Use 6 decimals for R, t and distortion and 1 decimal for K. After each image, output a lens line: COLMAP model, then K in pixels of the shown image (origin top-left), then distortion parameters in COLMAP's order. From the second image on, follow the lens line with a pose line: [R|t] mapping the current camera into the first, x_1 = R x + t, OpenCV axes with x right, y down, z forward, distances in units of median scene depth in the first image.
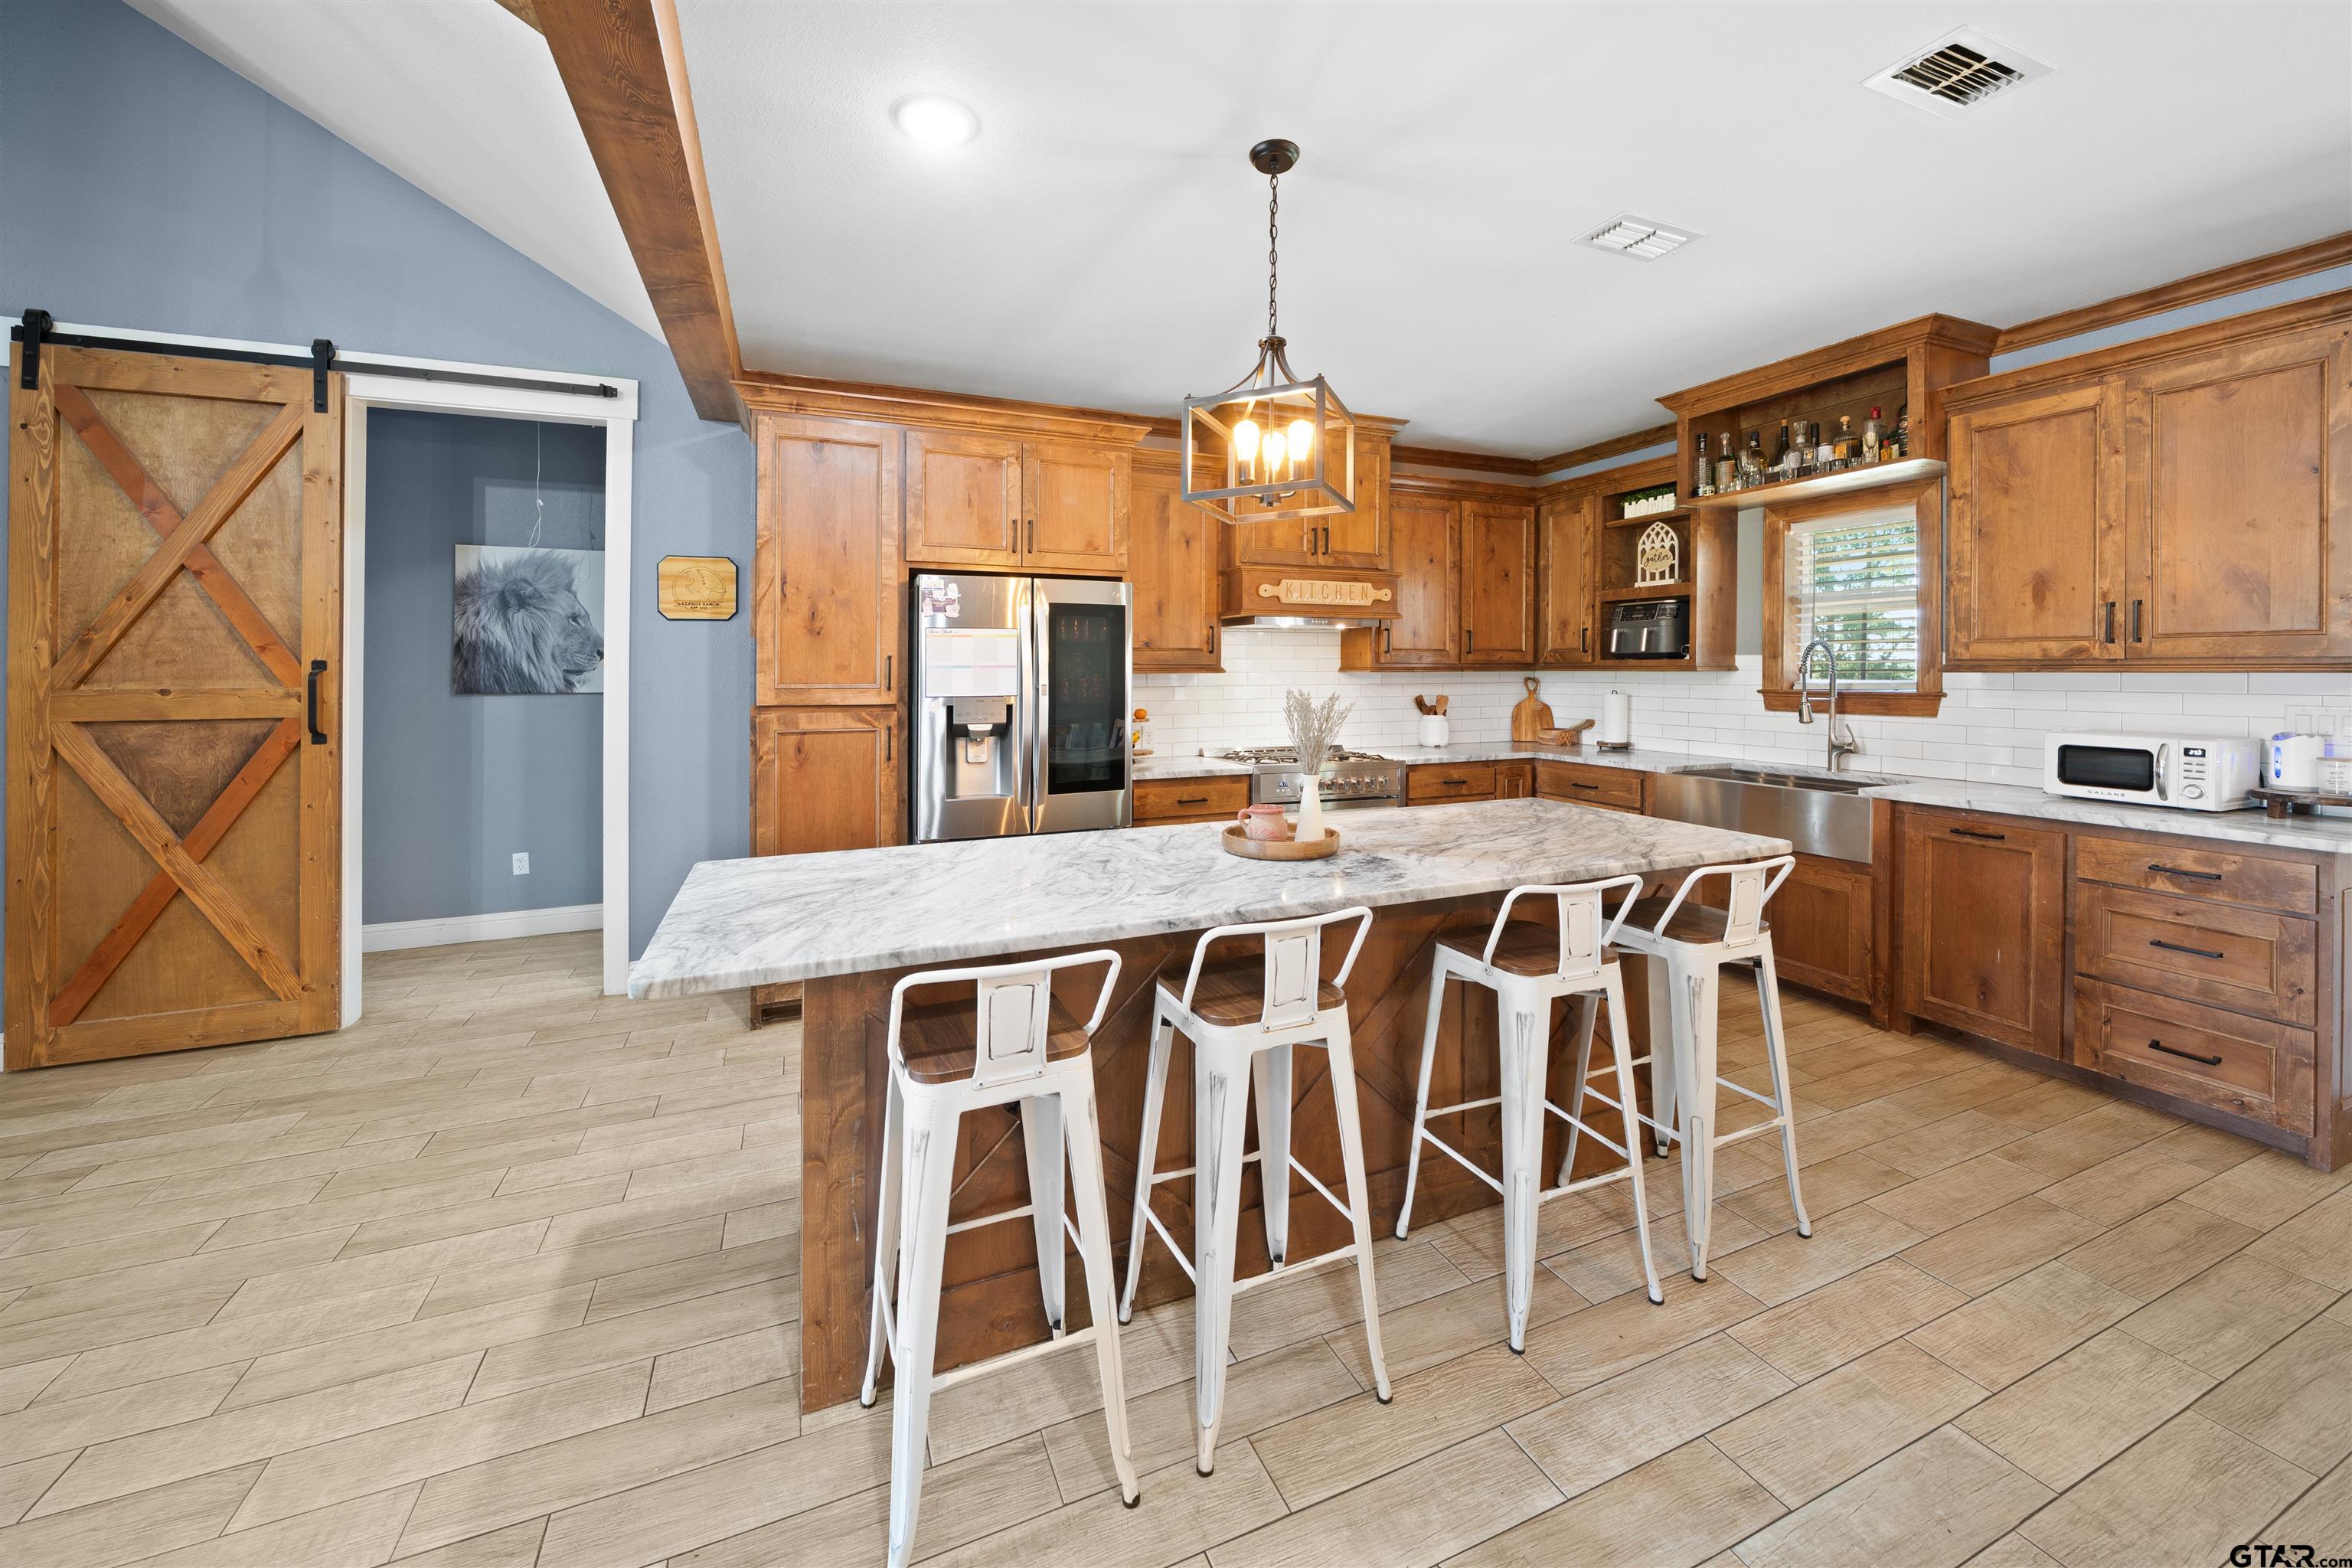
lens RADIAL K [[860.9, 0, 1153.7], [0, 860.9, 680.0], [0, 0, 1]] dist [-0.003505, -0.000777]
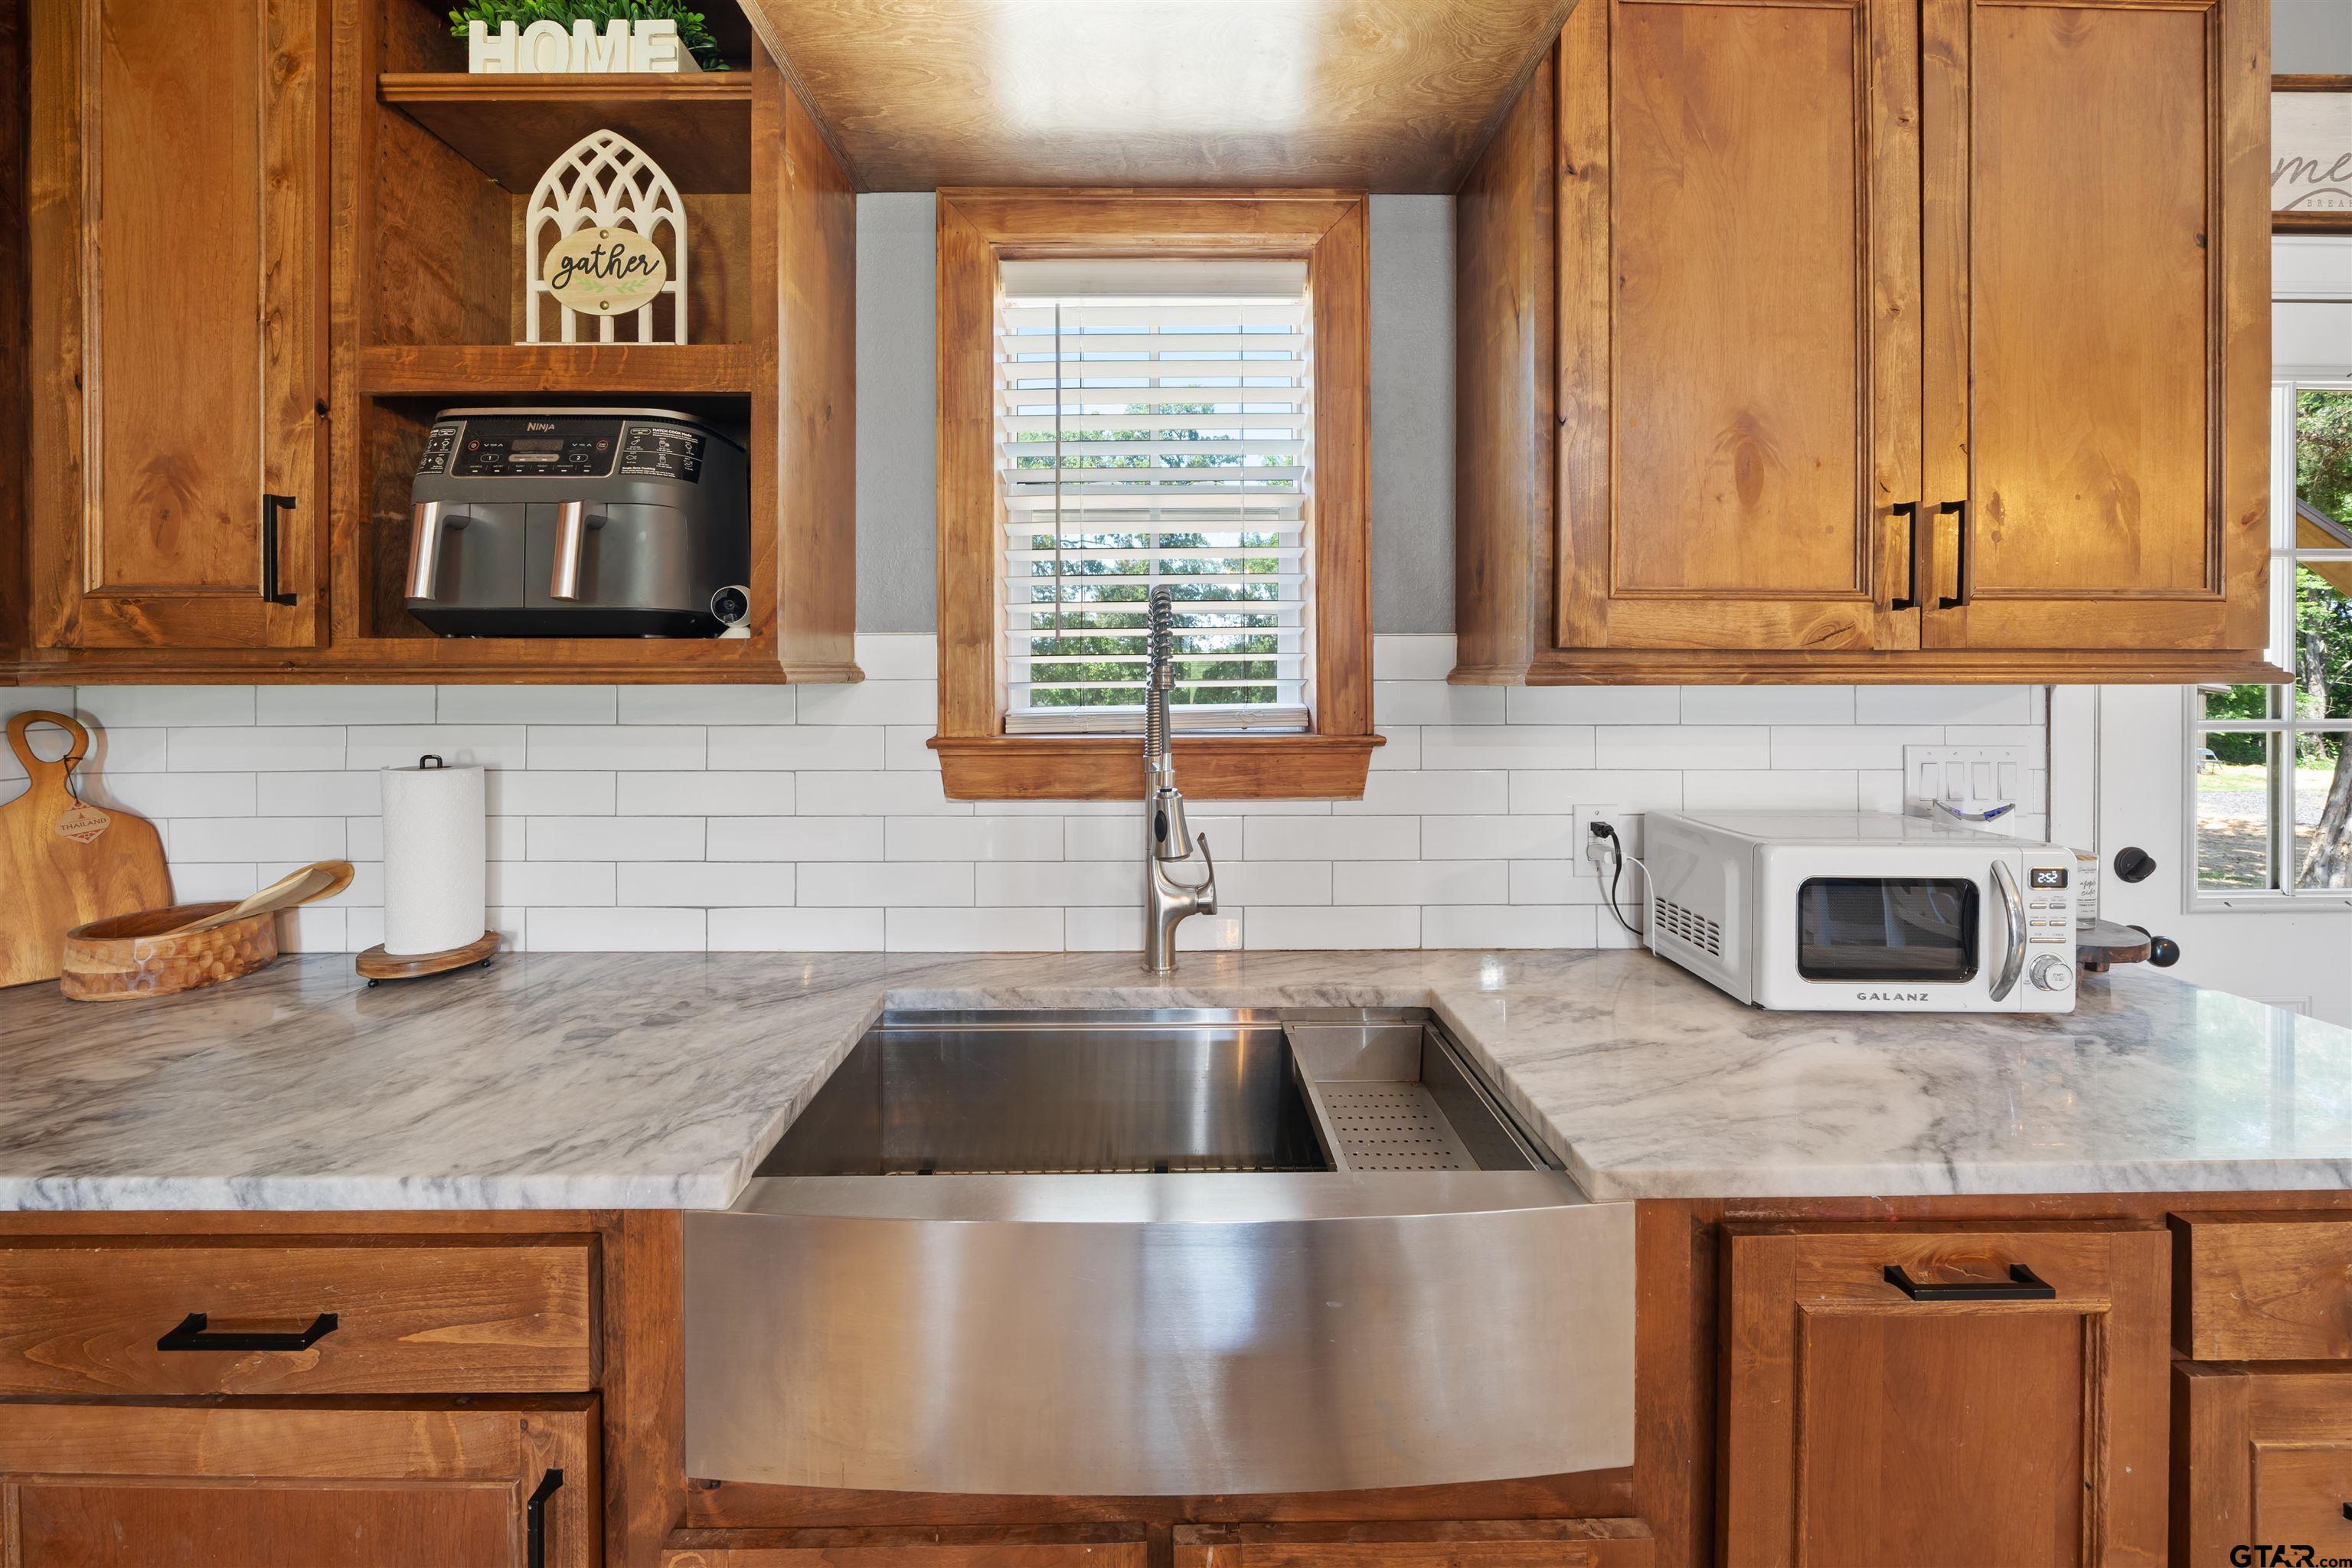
lens RADIAL K [[860.9, 0, 1149.2], [0, 860.9, 682.5], [0, 0, 1]] dist [-0.003505, -0.000777]
pose [[0.375998, -0.006173, 0.926600, 0.408097], [0.011340, 0.999934, 0.002060, -0.009376], [-0.926551, 0.009733, 0.376043, 0.758115]]
